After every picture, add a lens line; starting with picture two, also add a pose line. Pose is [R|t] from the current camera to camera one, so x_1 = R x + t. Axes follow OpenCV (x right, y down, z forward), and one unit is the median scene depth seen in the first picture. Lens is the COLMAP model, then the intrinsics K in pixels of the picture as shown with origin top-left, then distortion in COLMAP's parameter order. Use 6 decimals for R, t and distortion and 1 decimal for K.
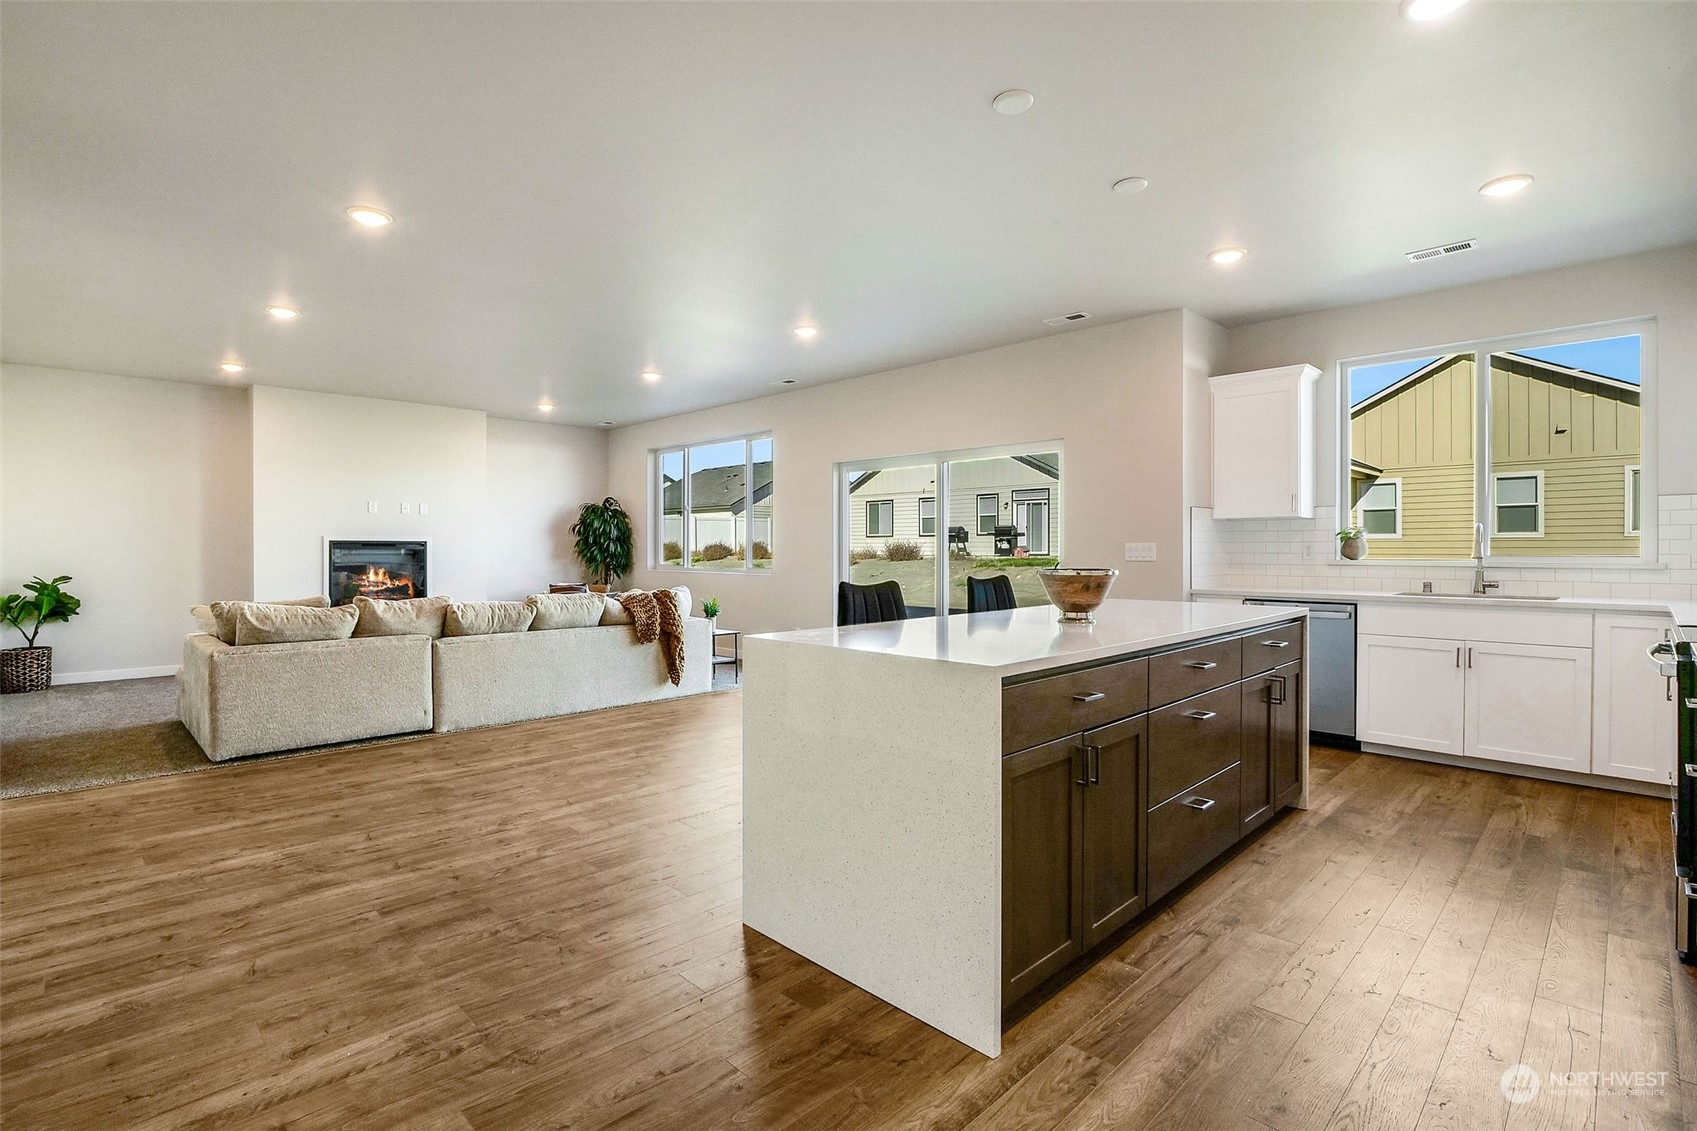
lens RADIAL K [[793.5, 0, 845.4], [0, 793.5, 553.3], [0, 0, 1]] dist [-0.014090, -0.000400]
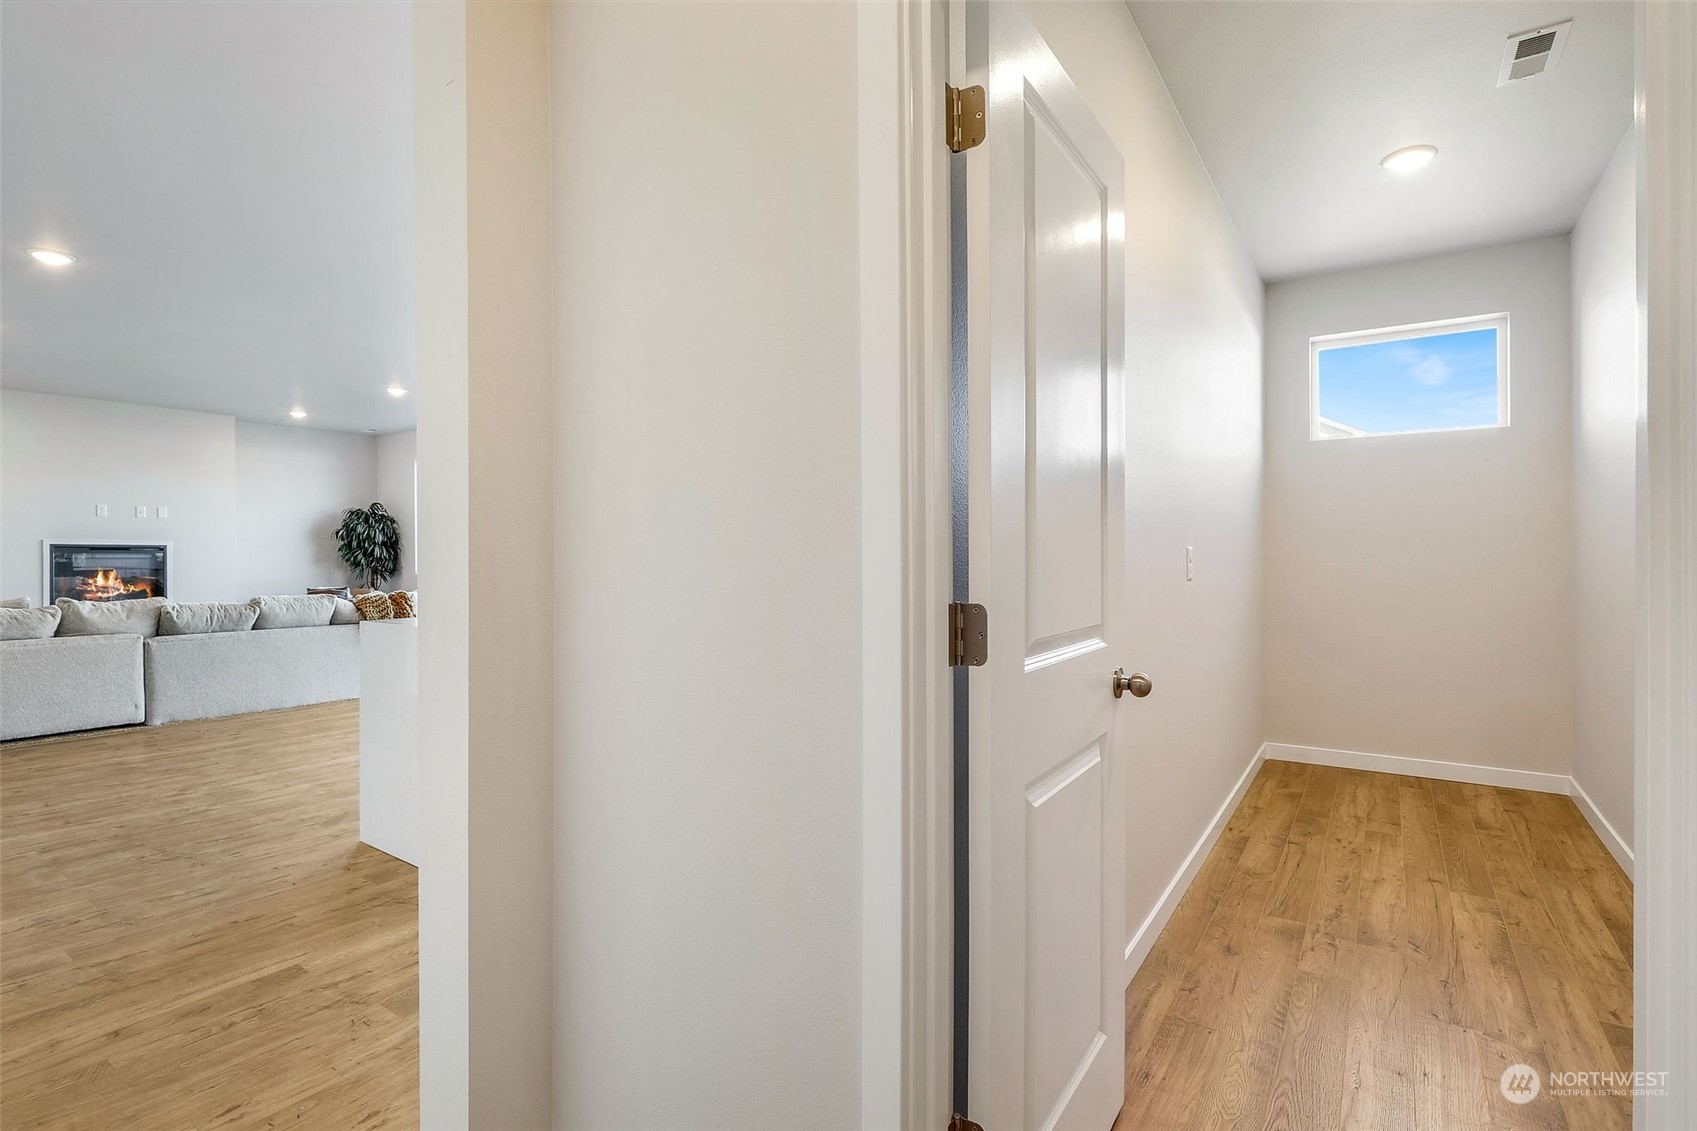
lens RADIAL K [[796.7, 0, 848.5], [0, 796.7, 565.5], [0, 0, 1]] dist [-0.011749, 0.001075]
pose [[0.983202, -0.000033, 0.182523, 0.209766], [-0.001621, 0.999959, 0.008911, 0.000121], [-0.182515, -0.009057, 0.983161, -0.211732]]
